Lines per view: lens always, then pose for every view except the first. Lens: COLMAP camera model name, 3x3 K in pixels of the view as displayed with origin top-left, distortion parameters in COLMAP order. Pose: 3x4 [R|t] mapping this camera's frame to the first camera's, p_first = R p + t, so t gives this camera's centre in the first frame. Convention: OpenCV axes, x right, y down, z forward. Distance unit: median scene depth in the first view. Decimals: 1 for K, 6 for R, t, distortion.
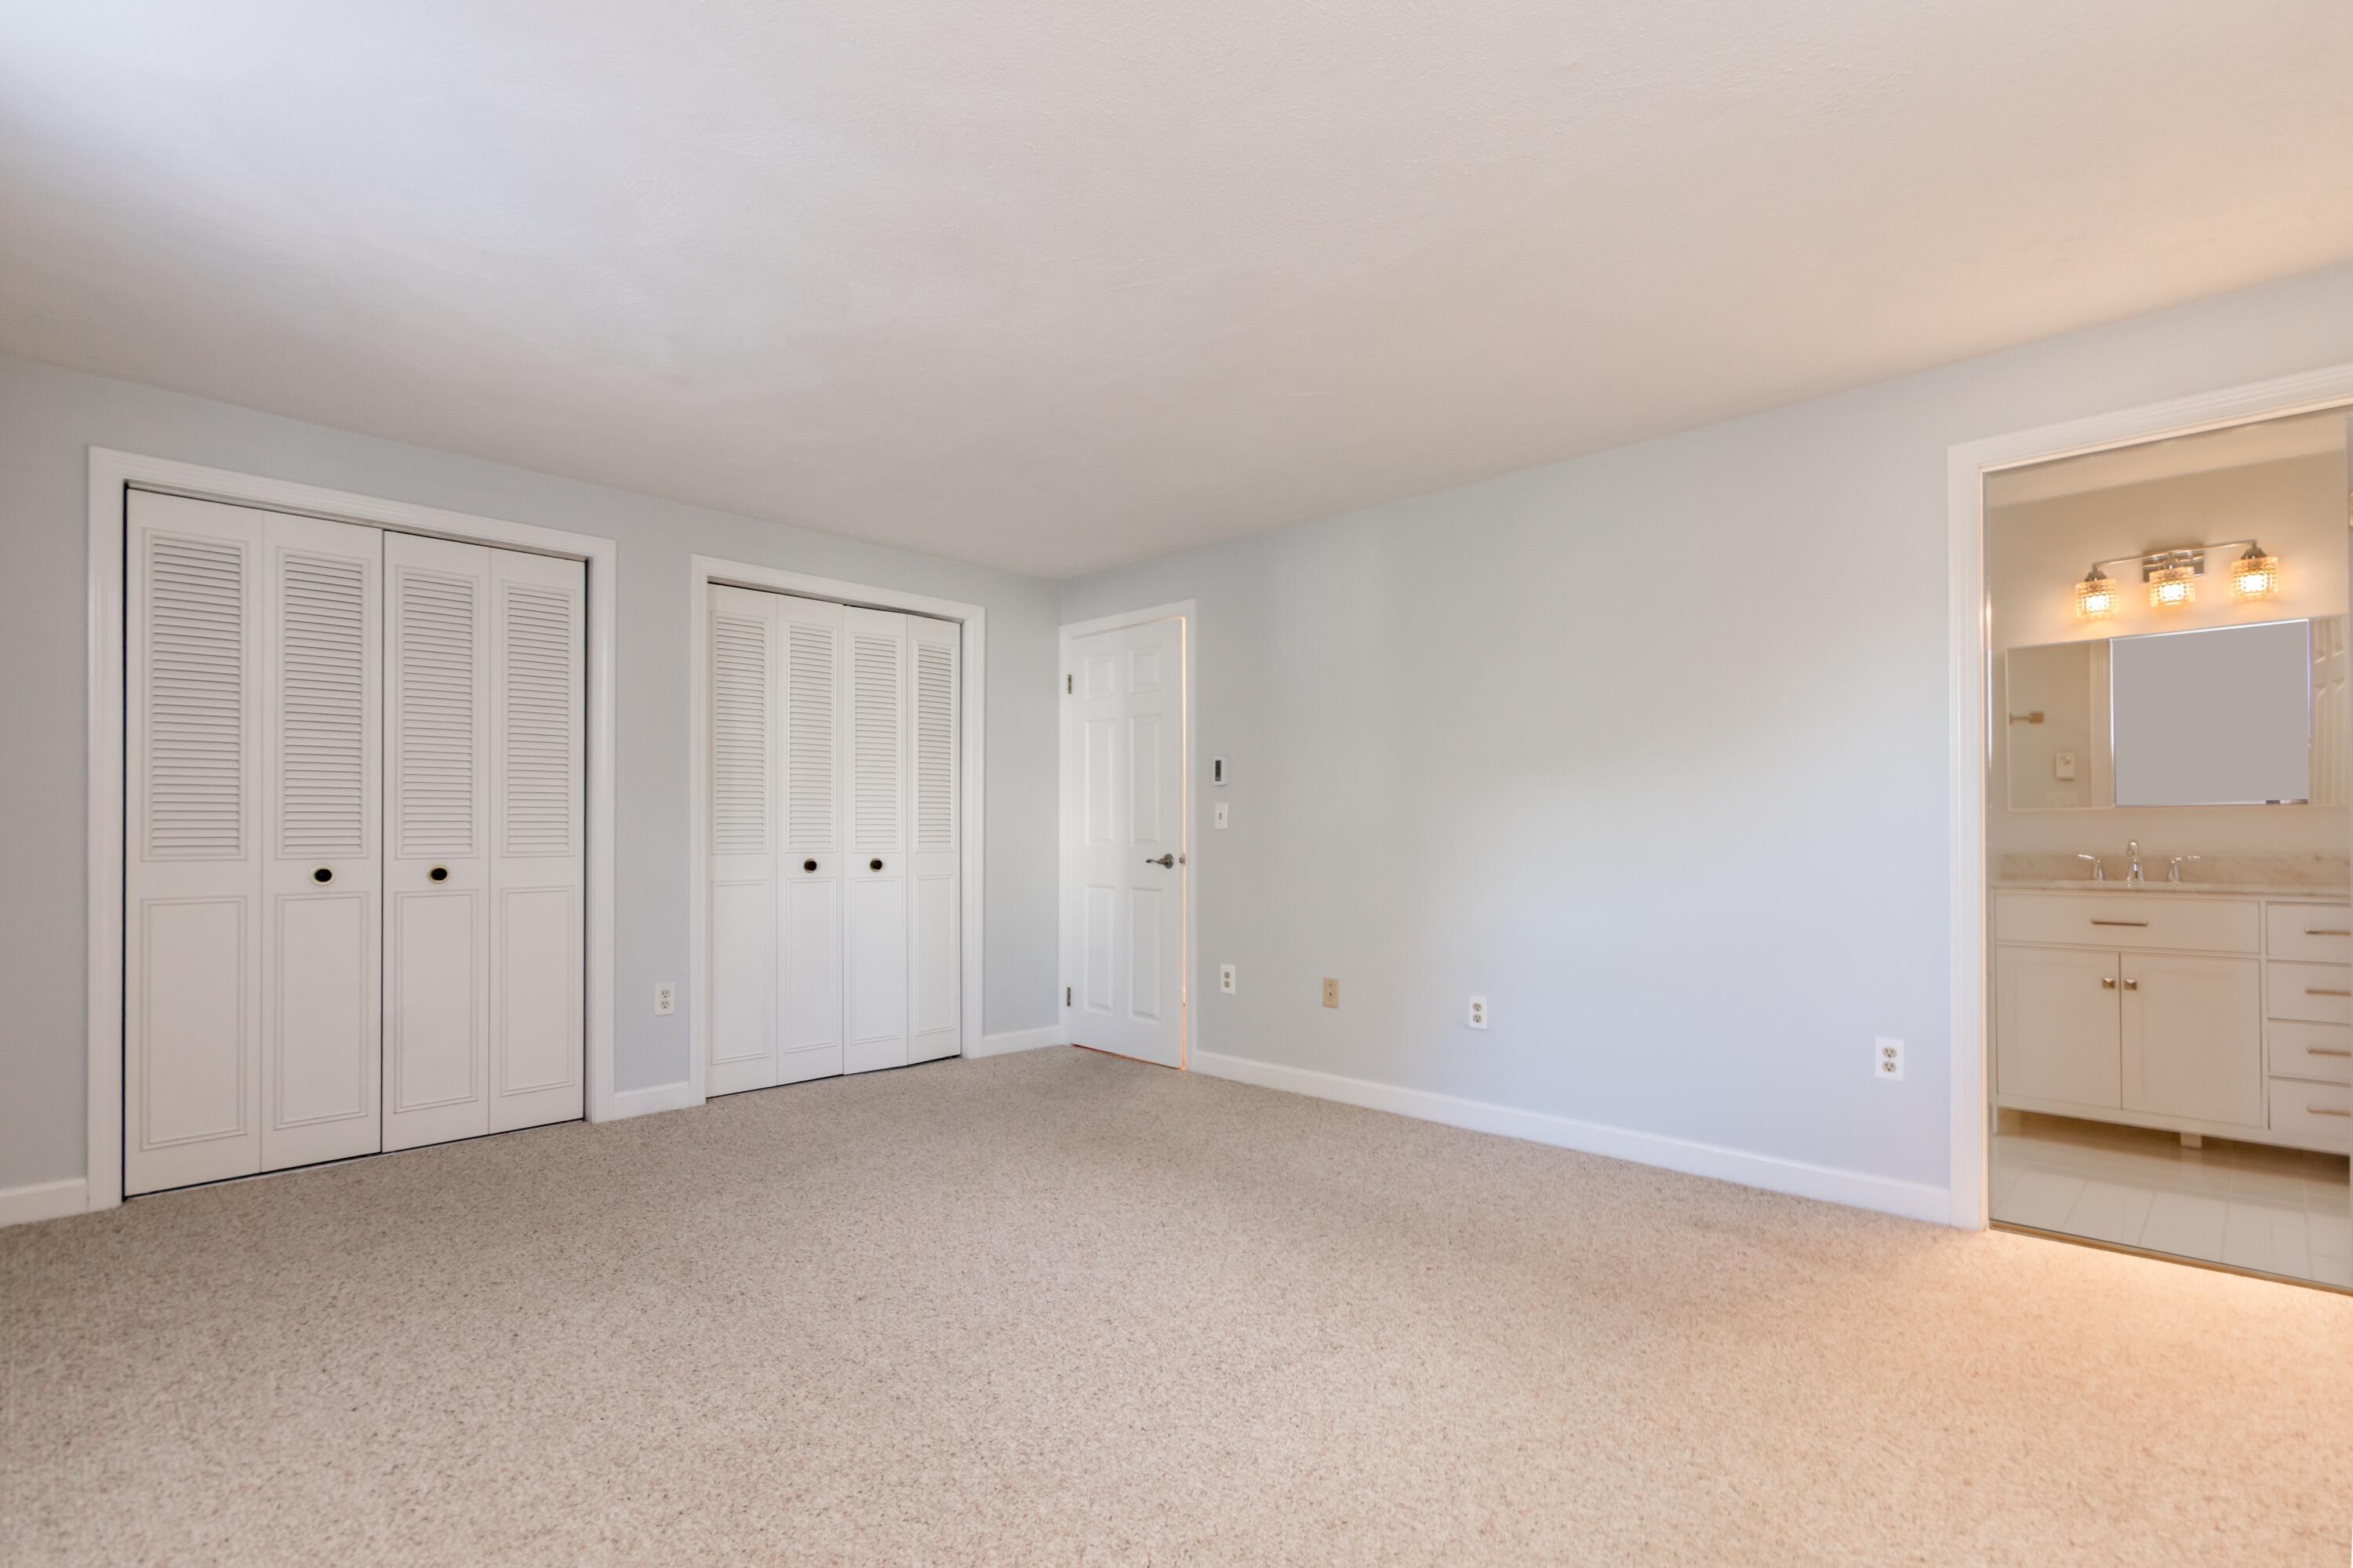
lens RADIAL K [[1114.6, 0, 1171.5], [0, 1114.6, 819.7], [0, 0, 1]] dist [0.004619, 0.000396]
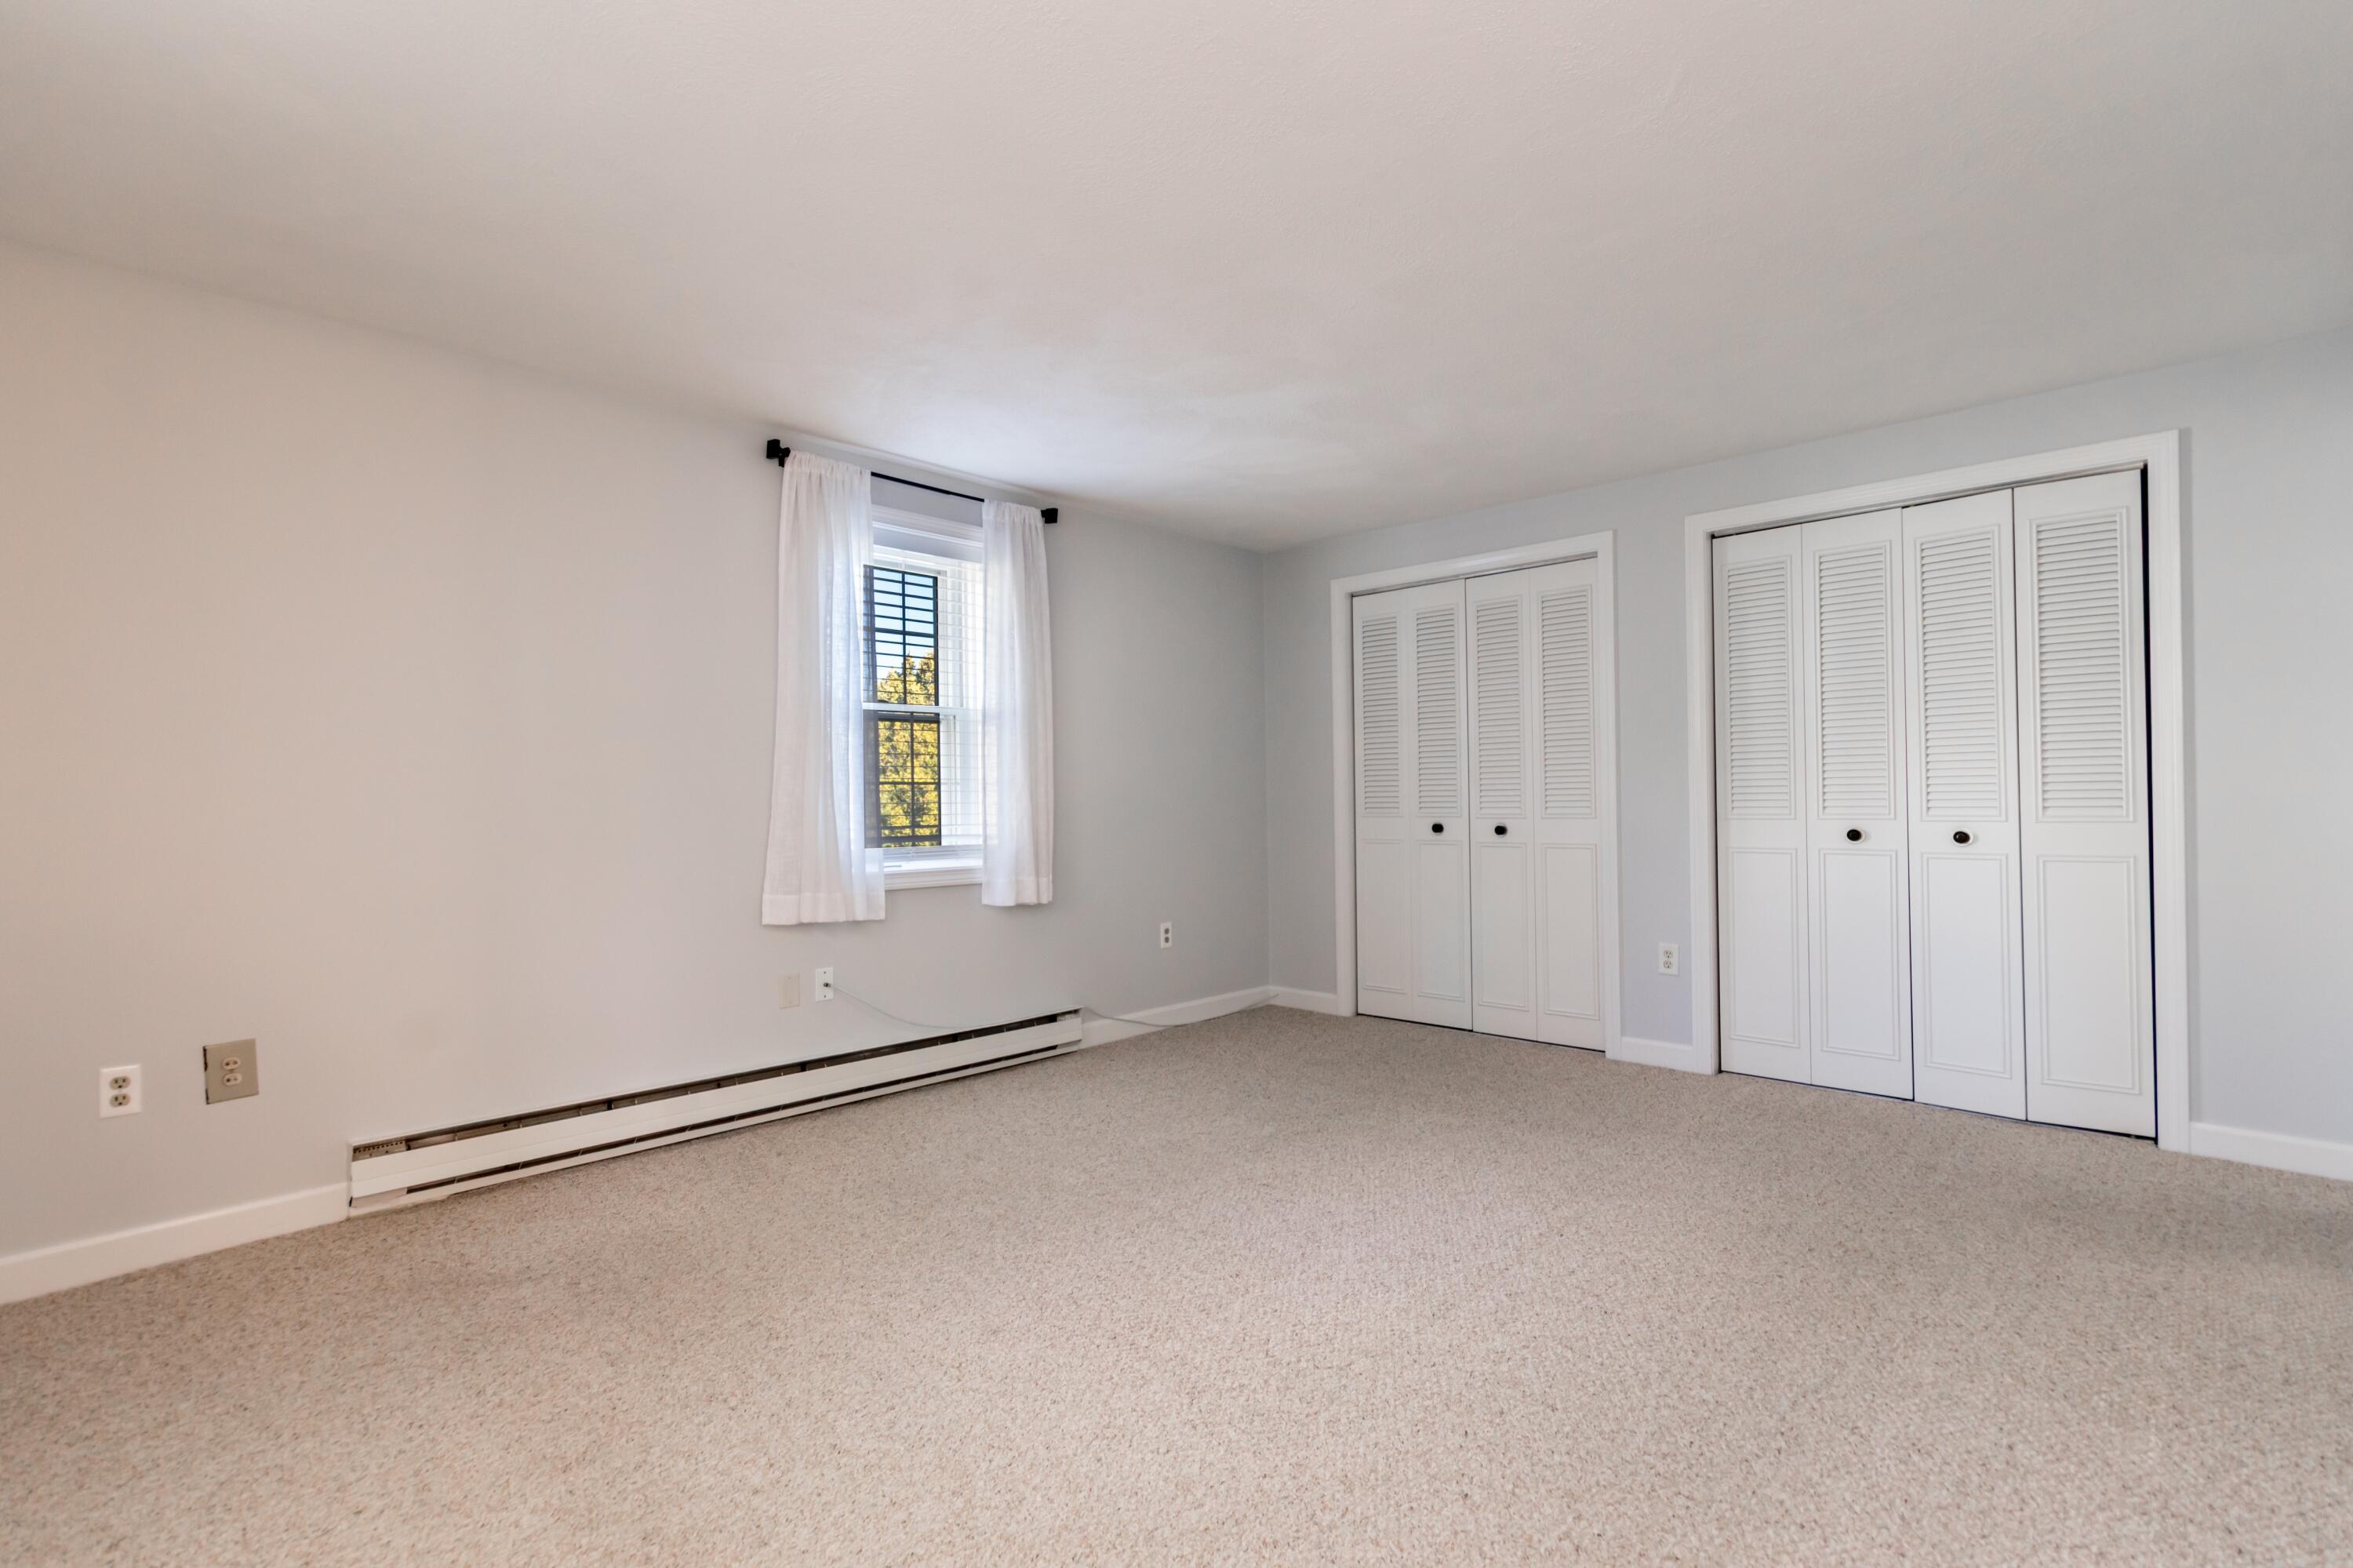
lens RADIAL K [[1082.1, 0, 1174.5], [0, 1082.1, 792.5], [0, 0, 1]] dist [0.003302, 0.000206]
pose [[0.011478, -0.007238, -0.999908, 0.612433], [0.018576, 0.999803, -0.007024, 0.006904], [0.999762, -0.018494, 0.011610, 0.609681]]
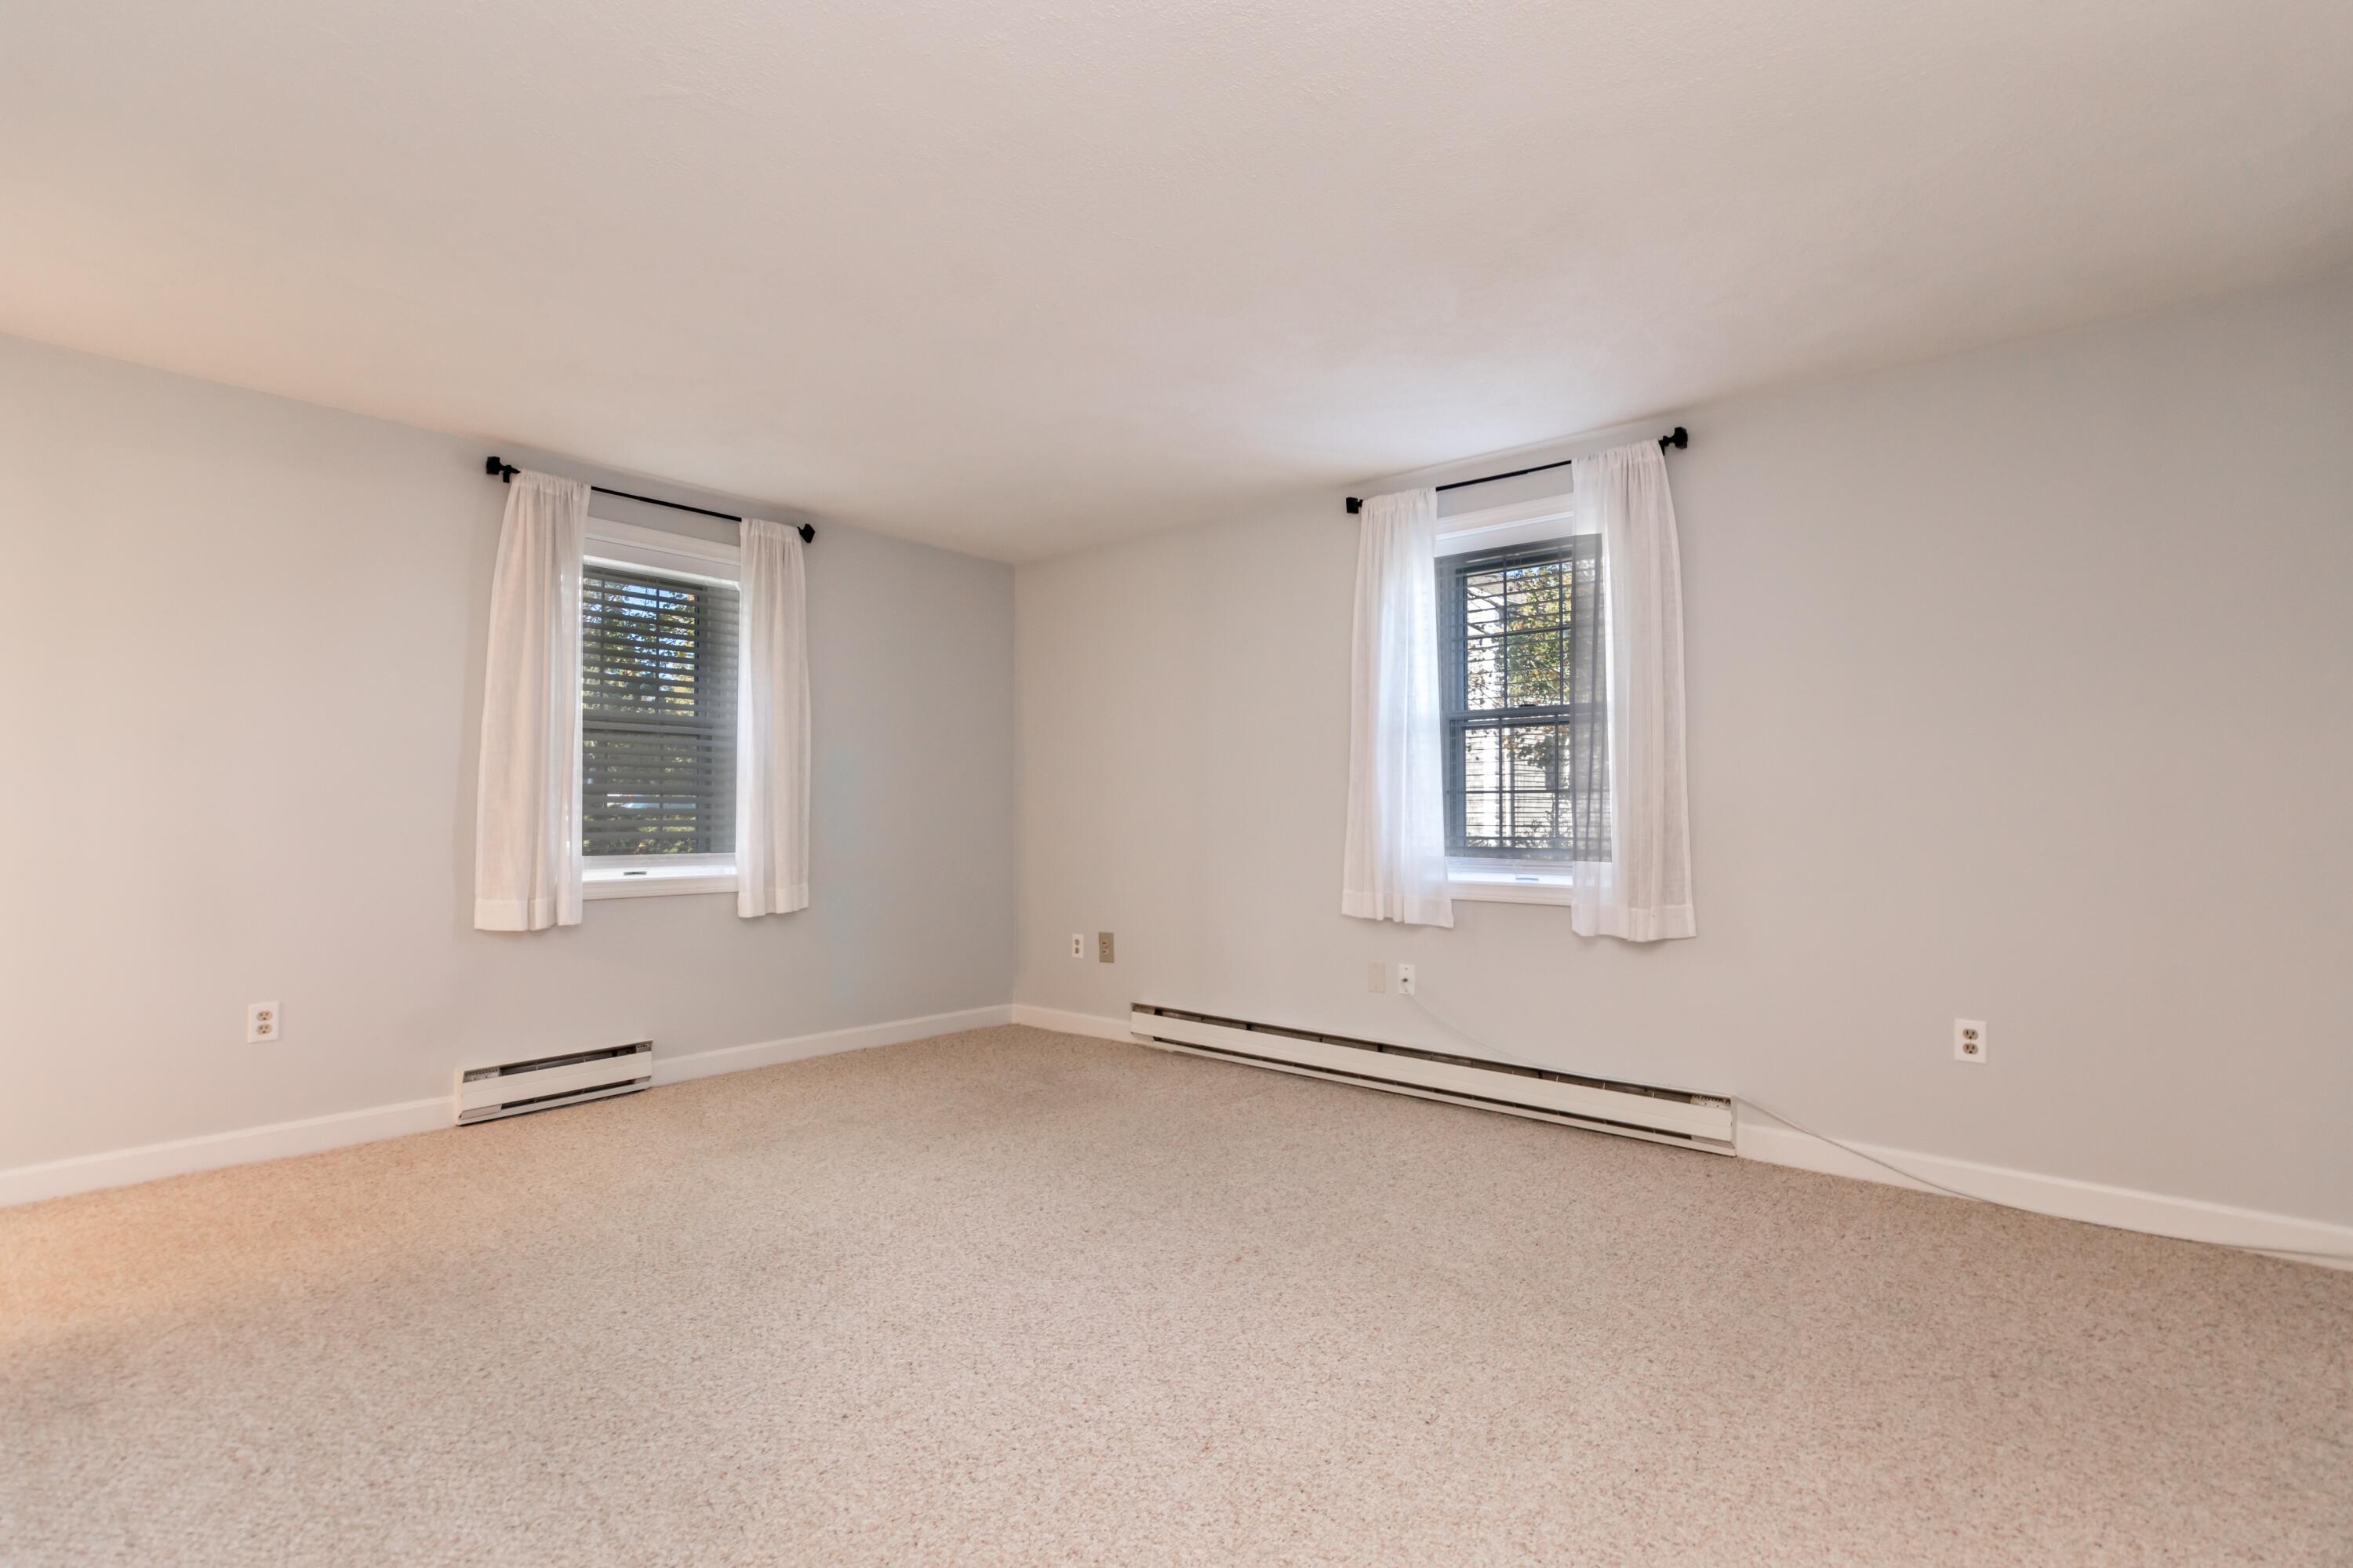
lens RADIAL K [[1082.1, 0, 1174.5], [0, 1082.1, 792.5], [0, 0, 1]] dist [0.003302, 0.000206]
pose [[-0.997790, -0.003071, -0.066369, -0.103303], [-0.001175, 0.999591, -0.028585, 0.016079], [0.066430, -0.028444, -0.997386, 1.373152]]
